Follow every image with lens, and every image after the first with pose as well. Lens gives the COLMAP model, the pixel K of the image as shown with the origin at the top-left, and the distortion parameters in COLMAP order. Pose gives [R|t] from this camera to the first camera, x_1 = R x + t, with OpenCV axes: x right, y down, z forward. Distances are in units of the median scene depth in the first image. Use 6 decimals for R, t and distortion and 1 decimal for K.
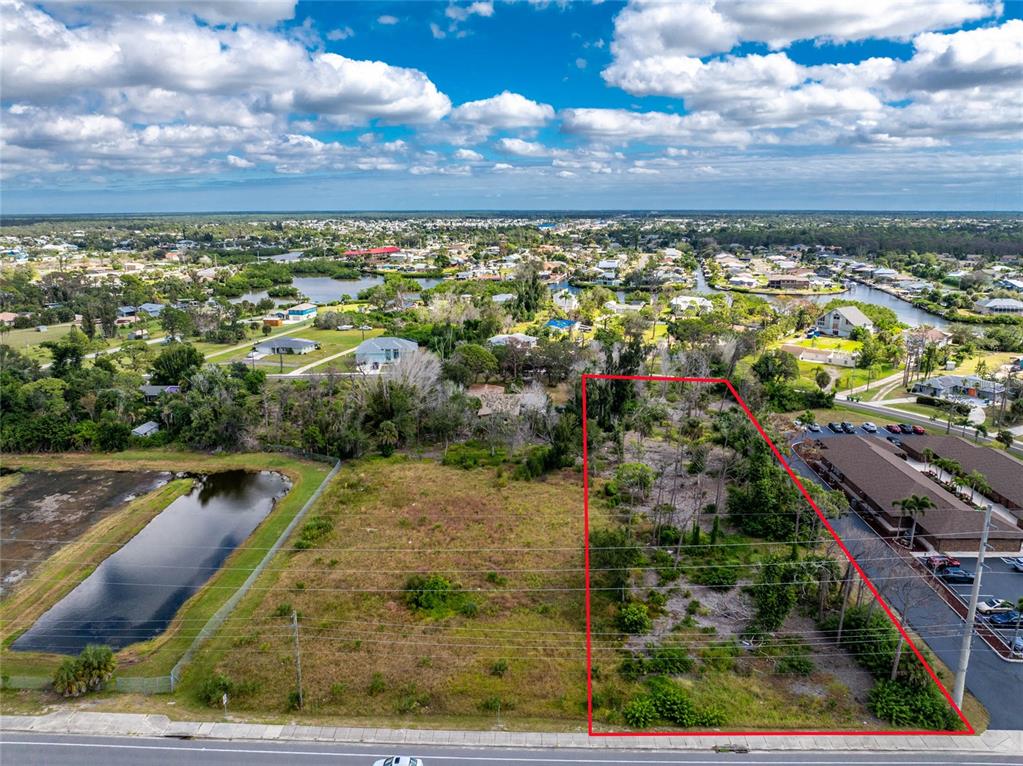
lens RADIAL K [[745.0, 0, 511.5], [0, 745.0, 383.0], [0, 0, 1]] dist [-0.040722, 0.011486]
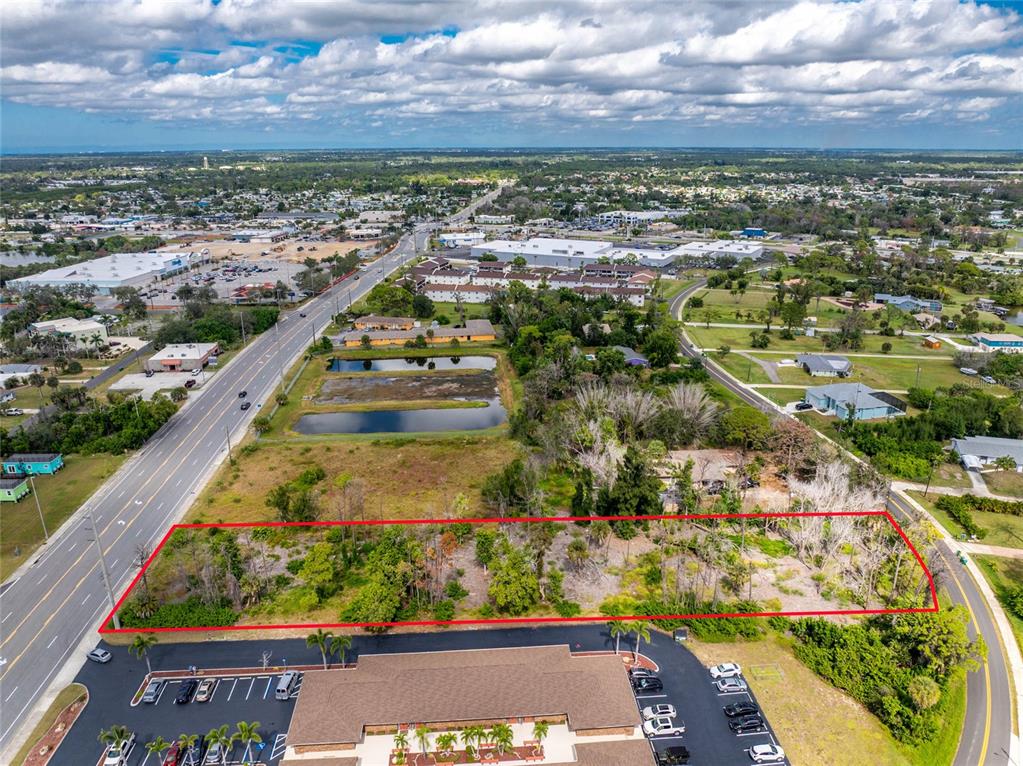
lens RADIAL K [[719.3, 0, 511.5], [0, 719.3, 383.0], [0, 0, 1]] dist [-0.034950, 0.004484]
pose [[0.100765, 0.316714, -0.943153, 1.600979], [-0.226367, 0.930413, 0.288251, -0.583989], [0.968816, 0.184453, 0.165447, 1.173012]]
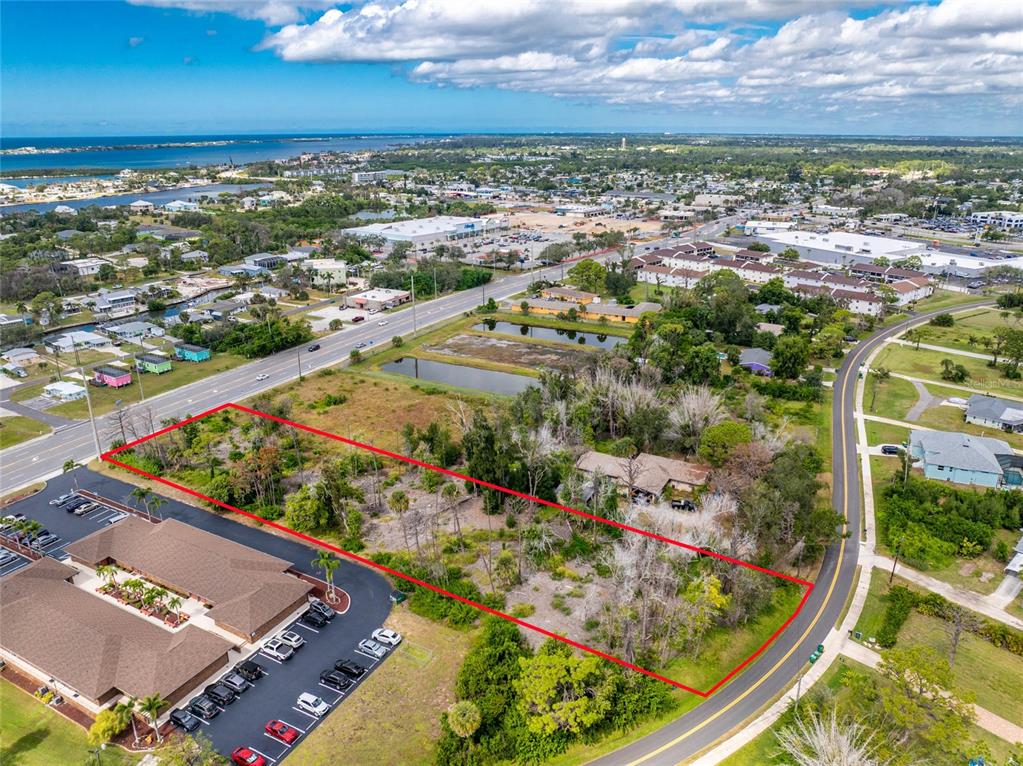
lens RADIAL K [[730.2, 0, 512.2], [0, 730.2, 387.0], [0, 0, 1]] dist [-0.036987, 0.005161]
pose [[-0.454319, 0.300380, -0.838669, 1.462503], [-0.203053, 0.881738, 0.425803, -0.785943], [0.867389, 0.363744, -0.339598, 2.215413]]
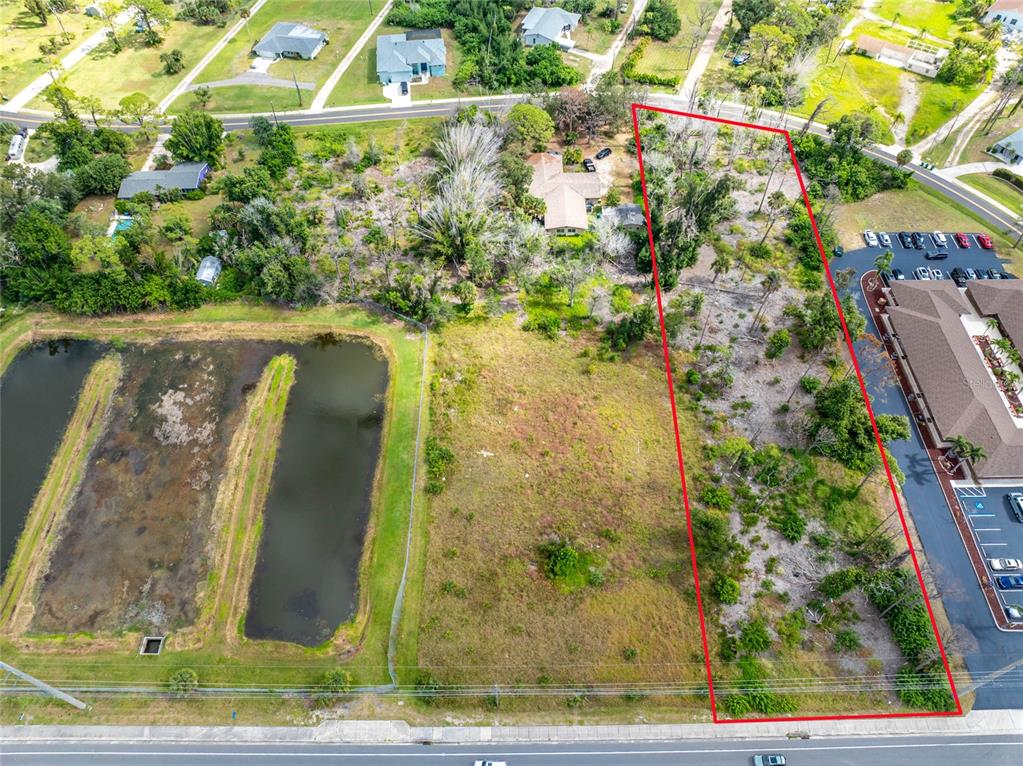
lens RADIAL K [[745.0, 0, 511.5], [0, 745.0, 383.0], [0, 0, 1]] dist [-0.040722, 0.011486]
pose [[0.999229, -0.030856, 0.024292, -0.218808], [0.009134, 0.784227, 0.620407, -0.730778], [-0.038193, -0.619706, 0.783904, 0.220383]]
